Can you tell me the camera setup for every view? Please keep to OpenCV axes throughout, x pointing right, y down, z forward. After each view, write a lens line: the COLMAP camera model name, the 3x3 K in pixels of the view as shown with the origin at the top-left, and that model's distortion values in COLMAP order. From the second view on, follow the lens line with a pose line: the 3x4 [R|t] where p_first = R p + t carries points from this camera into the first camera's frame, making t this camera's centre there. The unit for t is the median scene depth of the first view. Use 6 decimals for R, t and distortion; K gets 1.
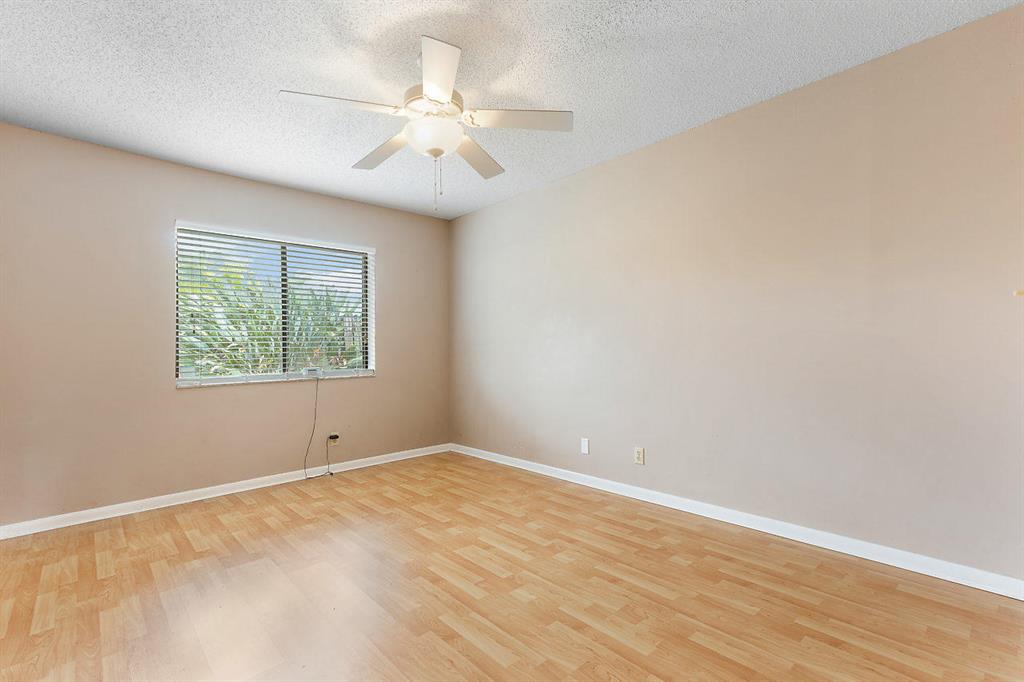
lens RADIAL K [[467.6, 0, 512.0], [0, 467.6, 341.0], [0, 0, 1]] dist [0.019379, 0.000181]
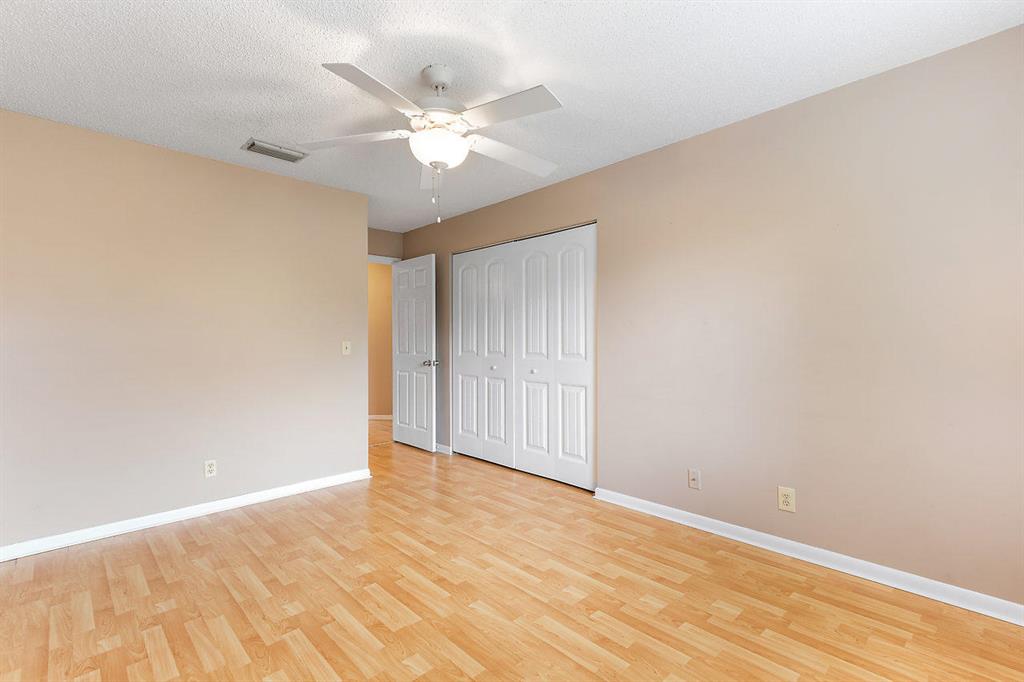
lens RADIAL K [[467.6, 0, 512.0], [0, 467.6, 341.0], [0, 0, 1]] dist [0.019379, 0.000181]
pose [[-0.999268, 0.023201, -0.030419, -0.284860], [0.023759, 0.999554, -0.018117, -0.001993], [0.029986, -0.018826, -0.999373, 1.950190]]
